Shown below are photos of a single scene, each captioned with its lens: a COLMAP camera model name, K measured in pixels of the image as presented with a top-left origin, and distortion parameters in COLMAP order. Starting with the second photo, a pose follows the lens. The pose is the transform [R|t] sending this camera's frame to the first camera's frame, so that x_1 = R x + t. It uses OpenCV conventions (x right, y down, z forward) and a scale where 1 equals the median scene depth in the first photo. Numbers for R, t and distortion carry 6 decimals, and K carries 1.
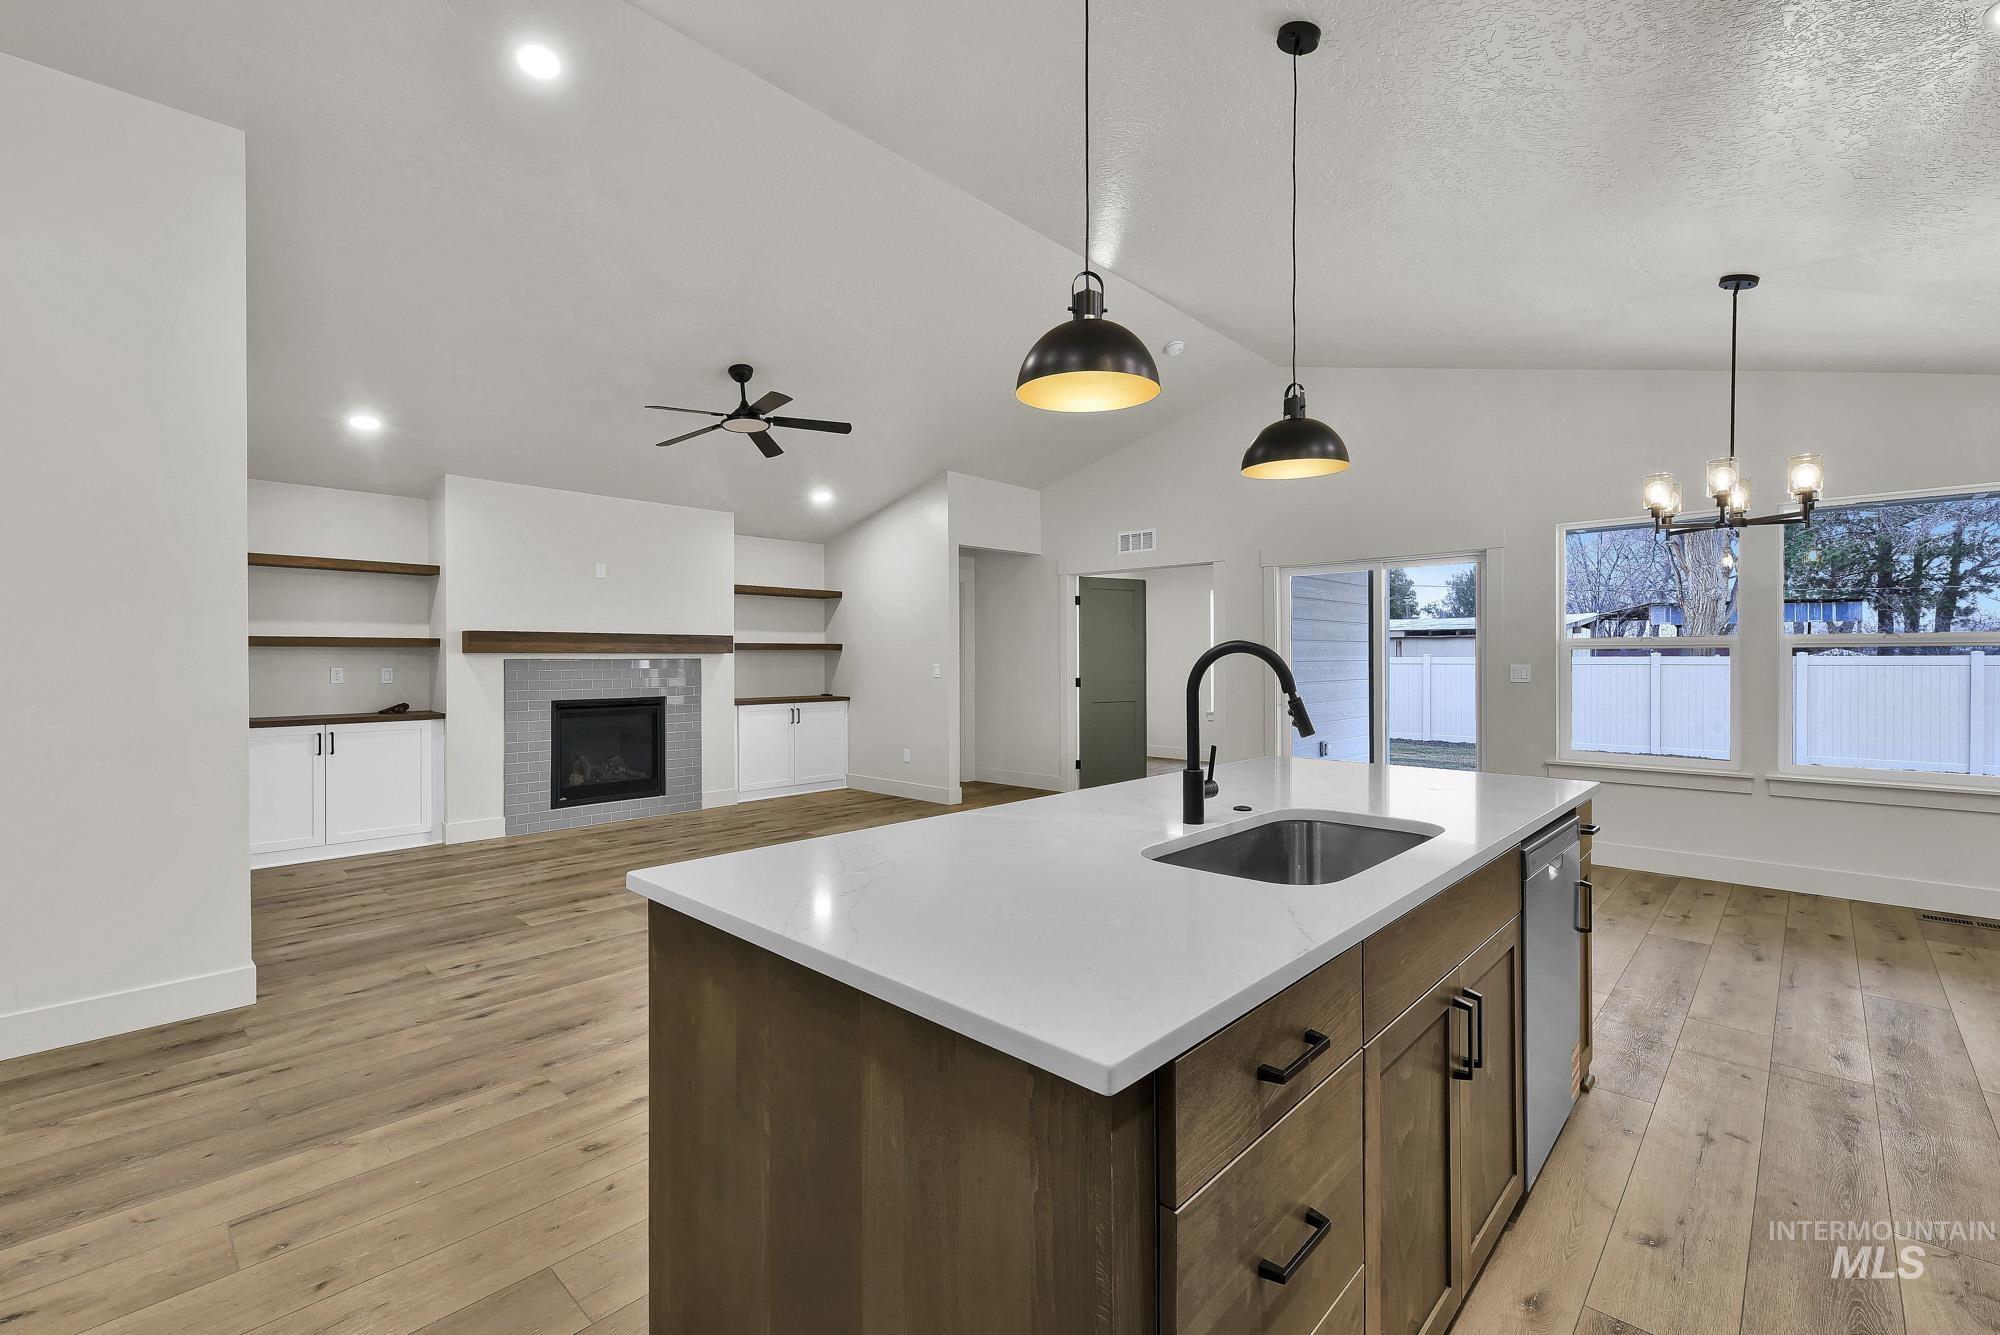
lens RADIAL K [[858.0, 0, 1004.7], [0, 858.0, 654.6], [0, 0, 1]] dist [0.024780, -0.000001]
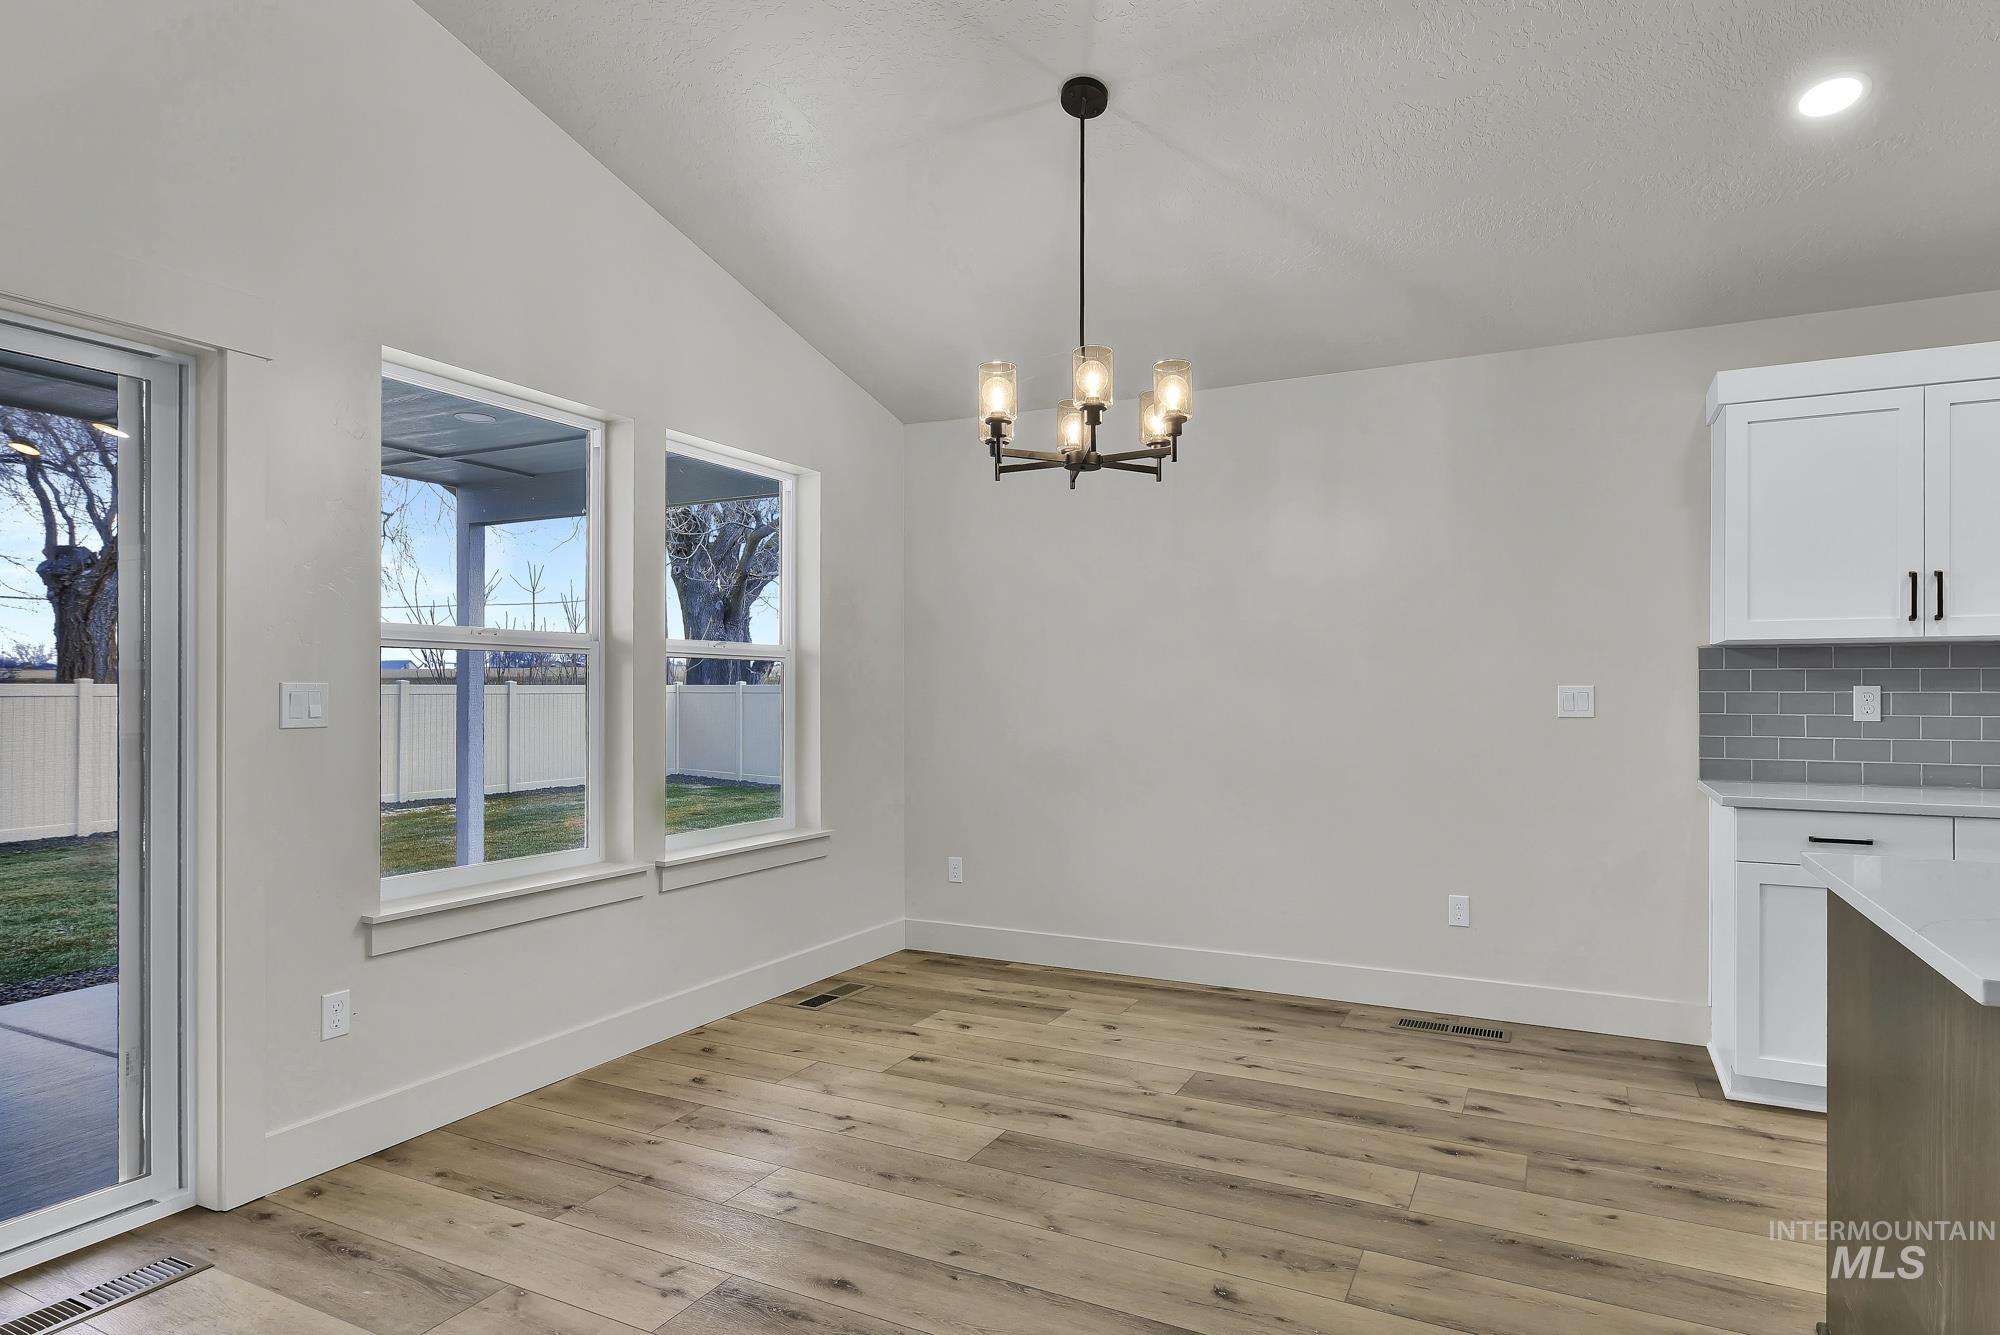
lens RADIAL K [[1110.5, 0, 1016.5], [0, 1110.5, 687.8], [0, 0, 1]] dist [0.000931, 0.000203]
pose [[-0.288931, 0.004788, 0.957338, 0.027279], [-0.004181, 0.999972, -0.006263, 0.013447], [-0.957341, -0.005813, -0.288903, 0.679106]]
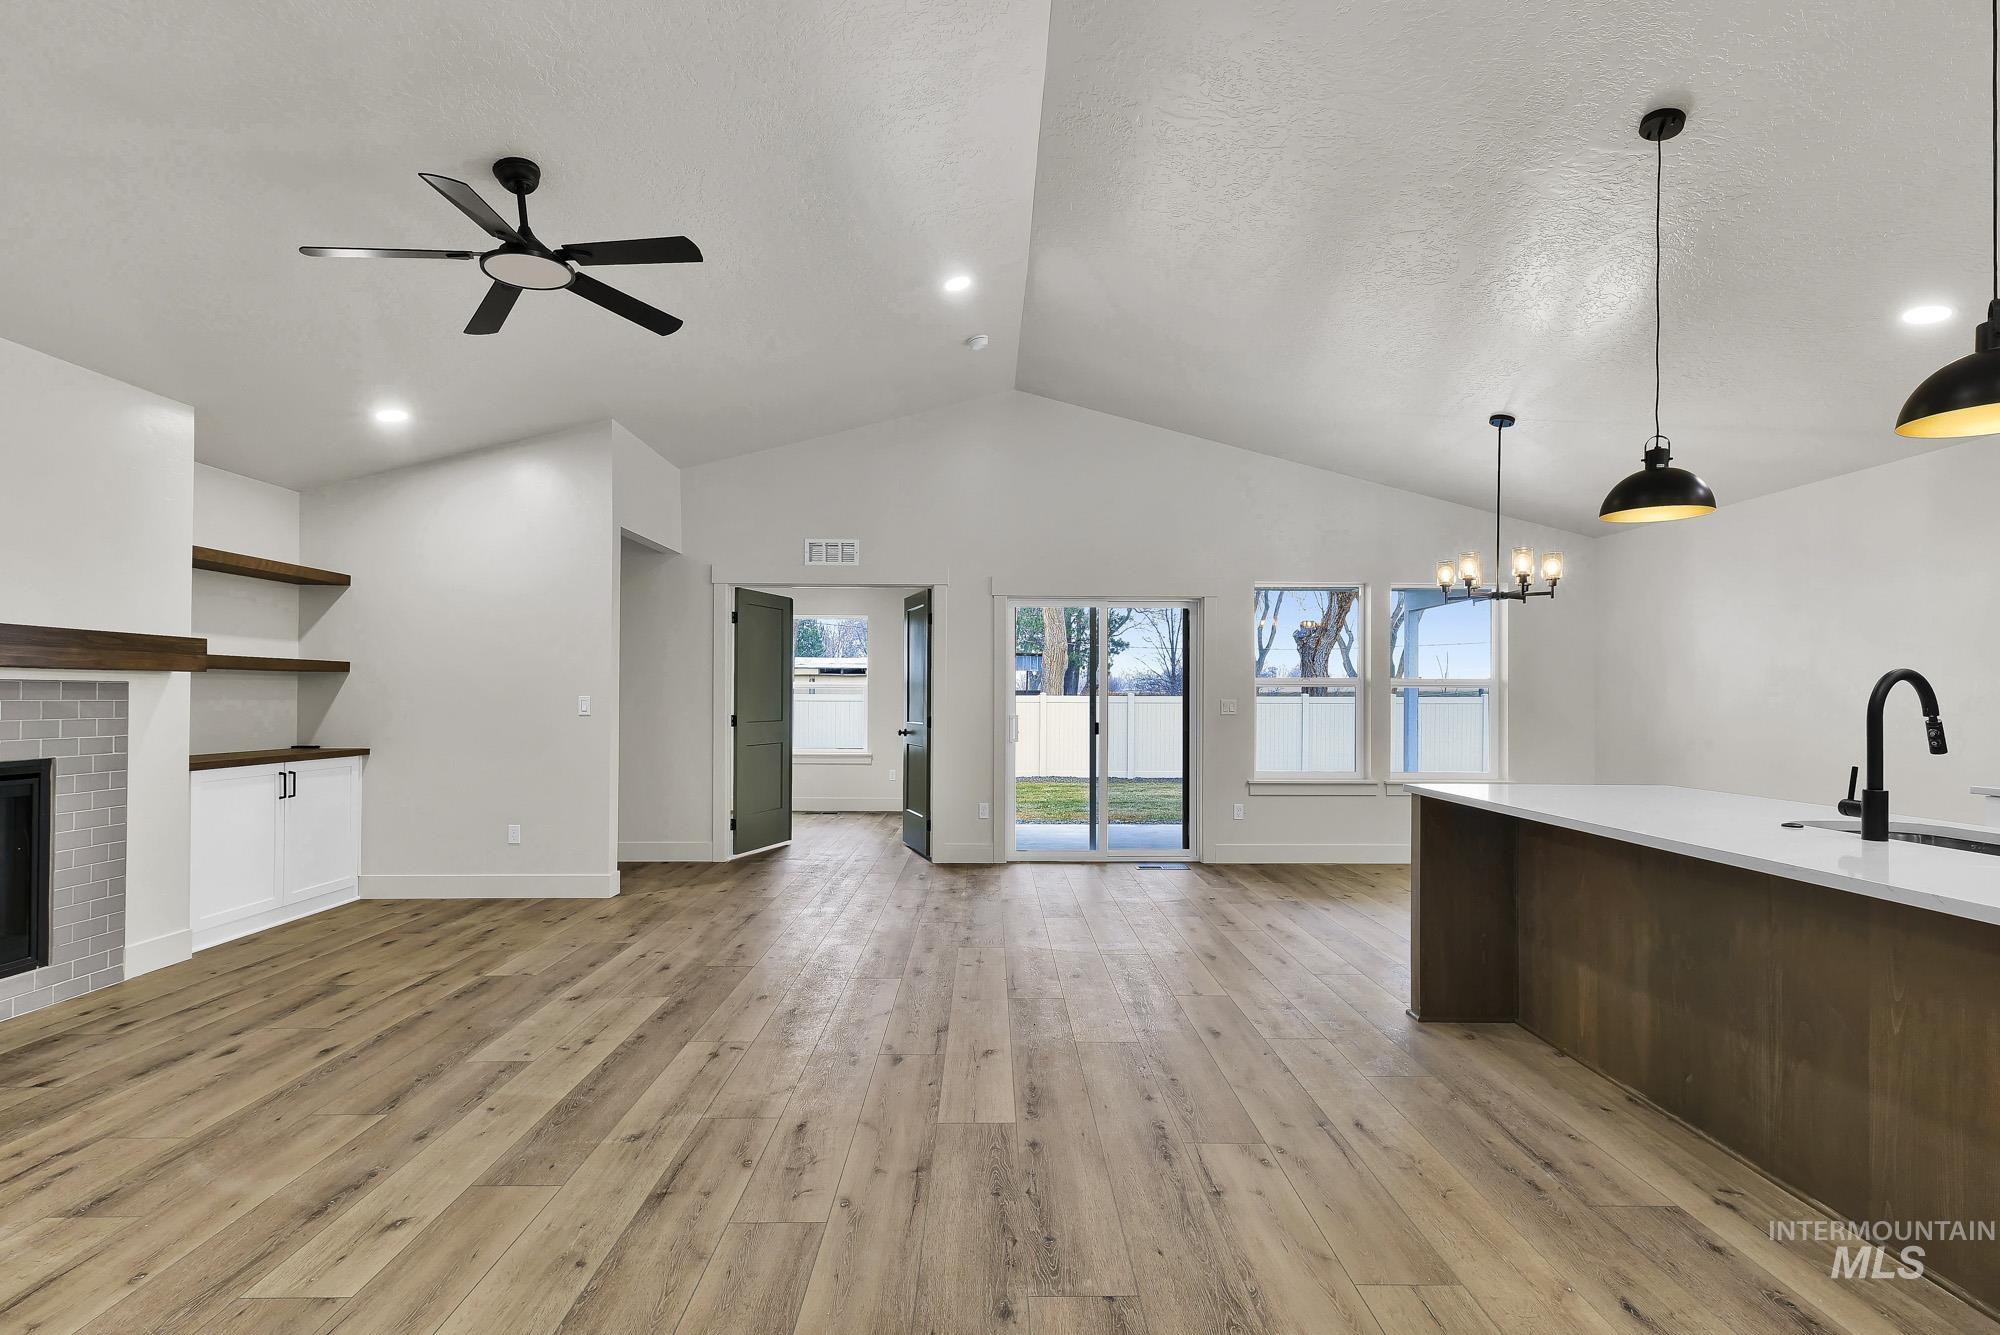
lens RADIAL K [[909.5, 0, 998.7], [0, 909.5, 686.8], [0, 0, 1]] dist [0.003156, -0.000001]
pose [[0.719289, 0.014007, 0.694569, -0.380662], [-0.009895, 0.999902, -0.009917, 0.008559], [-0.694640, 0.000261, 0.719357, 0.273212]]
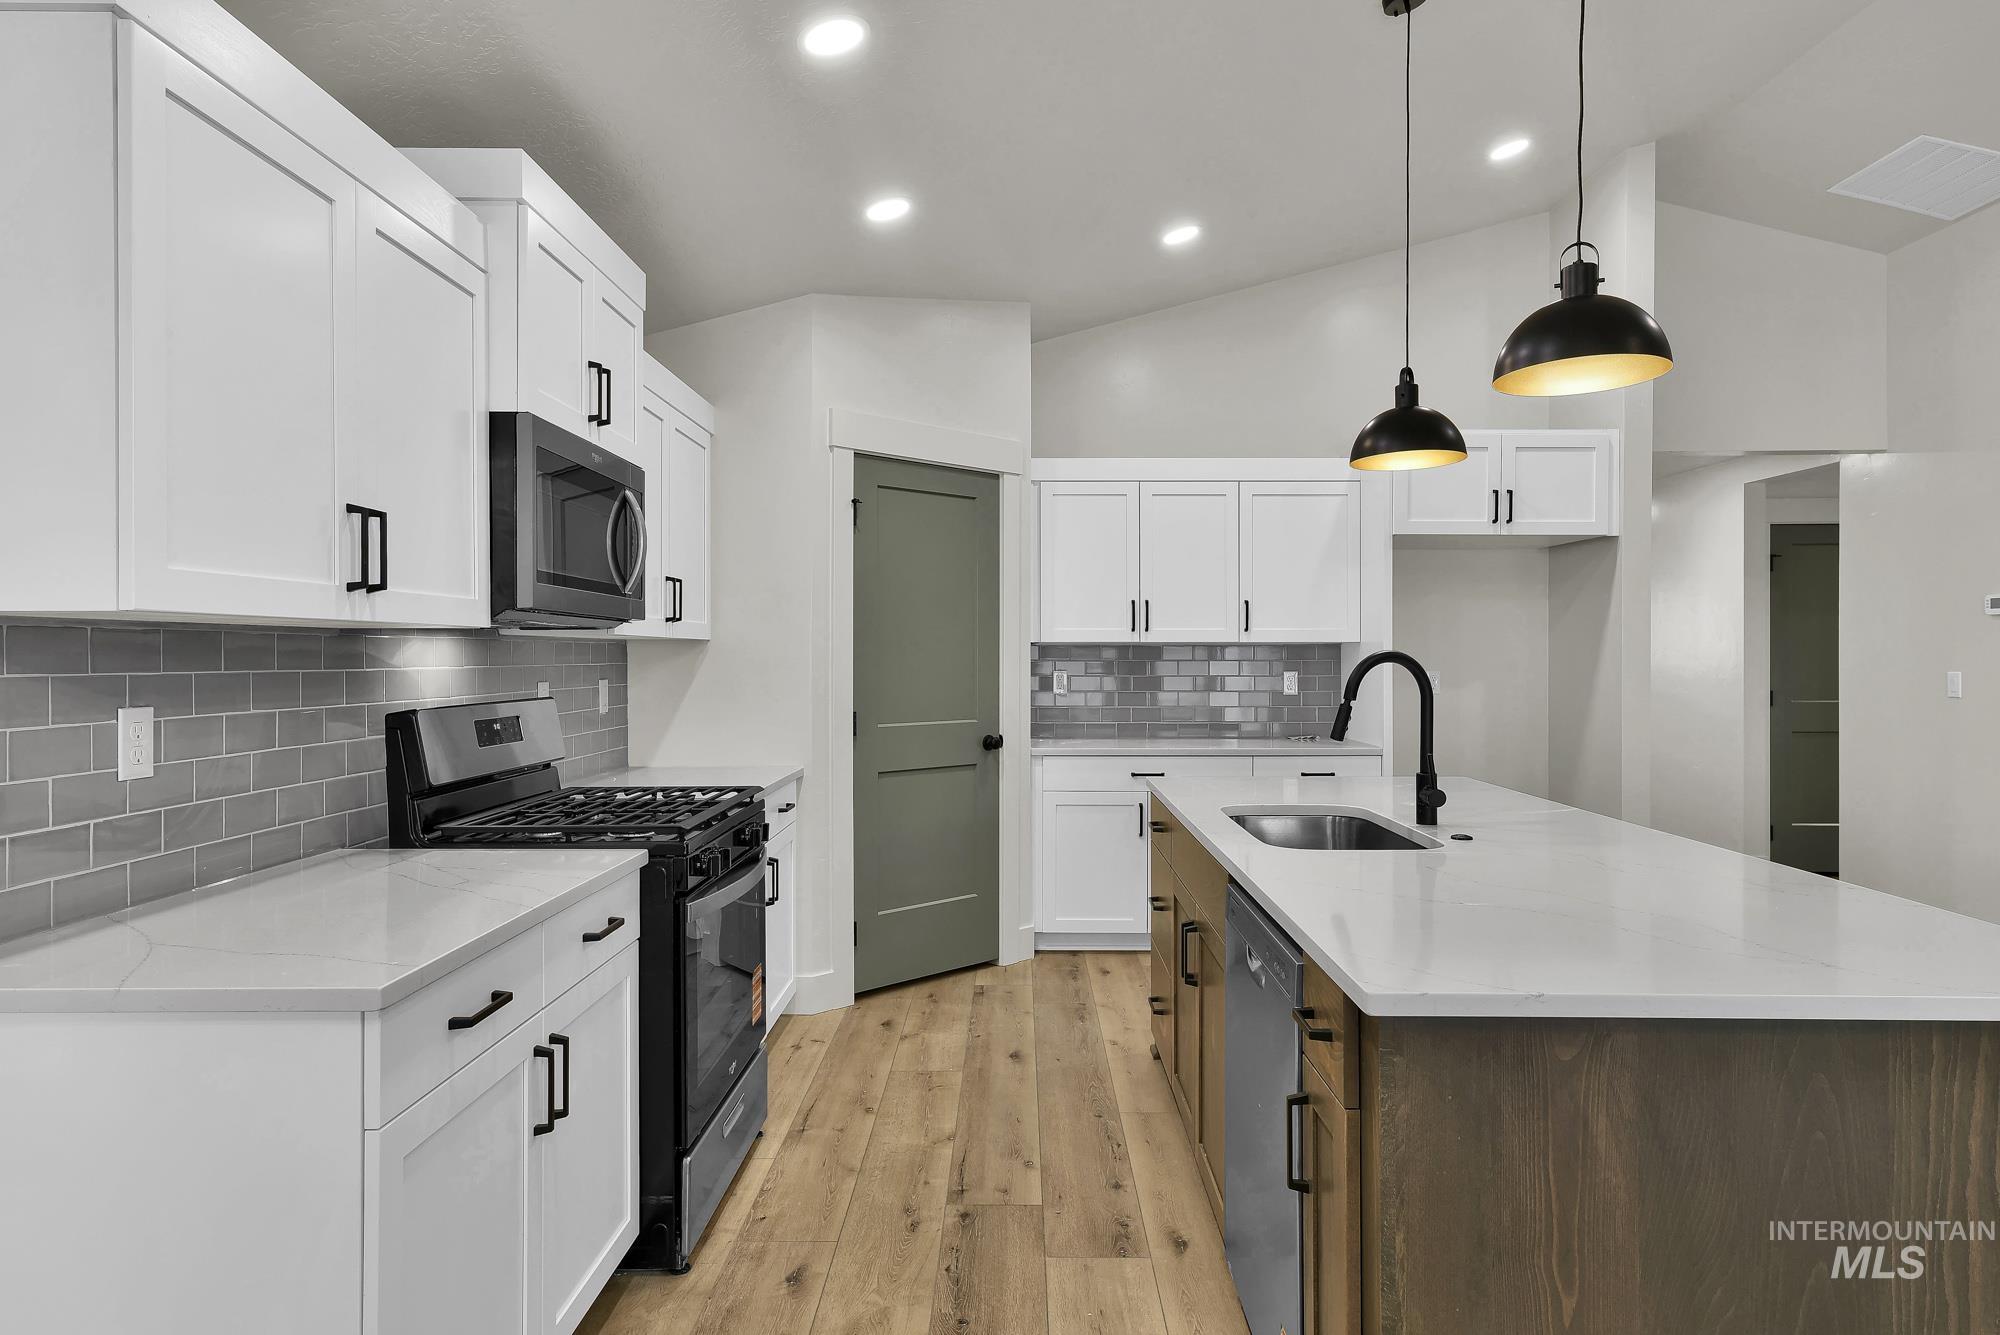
lens RADIAL K [[1175.3, 0, 1006.6], [0, 1175.3, 659.4], [0, 0, 1]] dist [0.011176, 0.001660]
pose [[-0.735555, 0.006729, -0.677431, 0.444227], [0.006645, 0.999974, 0.002718, -0.003049], [0.677432, -0.002502, -0.735581, 0.491525]]
